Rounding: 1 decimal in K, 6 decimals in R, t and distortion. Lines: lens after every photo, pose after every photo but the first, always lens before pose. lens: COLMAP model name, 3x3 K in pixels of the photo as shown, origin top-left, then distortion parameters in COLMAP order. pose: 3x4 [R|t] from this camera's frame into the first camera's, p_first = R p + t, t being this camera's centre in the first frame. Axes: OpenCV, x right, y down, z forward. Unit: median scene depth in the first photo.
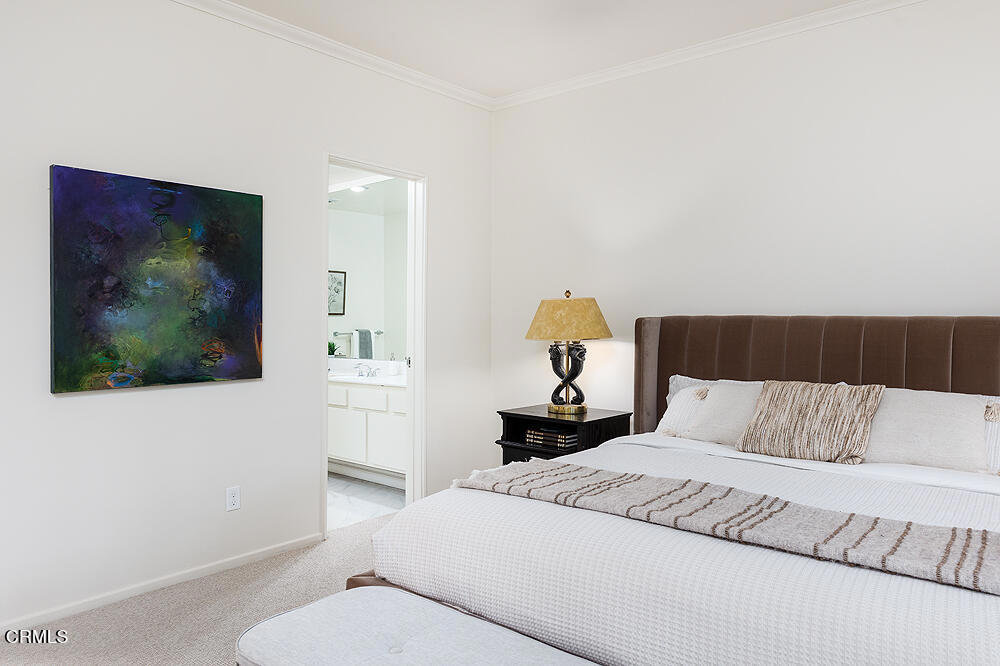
lens RADIAL K [[676.1, 0, 501.4], [0, 676.1, 330.6], [0, 0, 1]] dist [-0.000715, 0.000010]
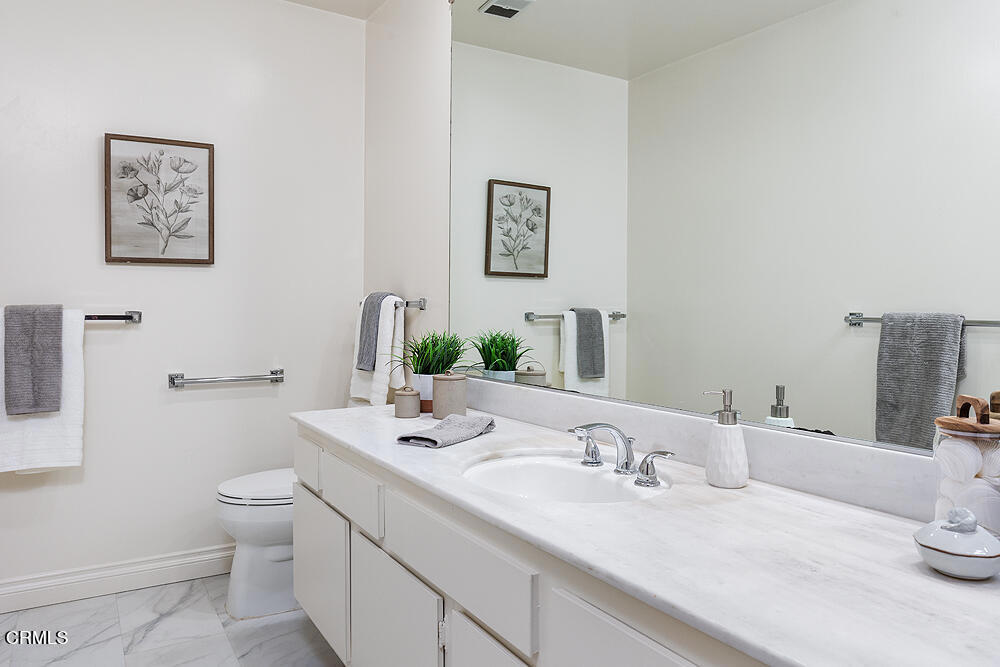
lens RADIAL K [[676.1, 0, 499.9], [0, 676.1, 329.2], [0, 0, 1]] dist [-0.000715, 0.000010]
pose [[0.952277, 0.007200, -0.305150, -0.118690], [-0.002510, 0.999873, 0.015759, 0.005645], [0.305224, -0.014241, 0.952174, 0.538608]]
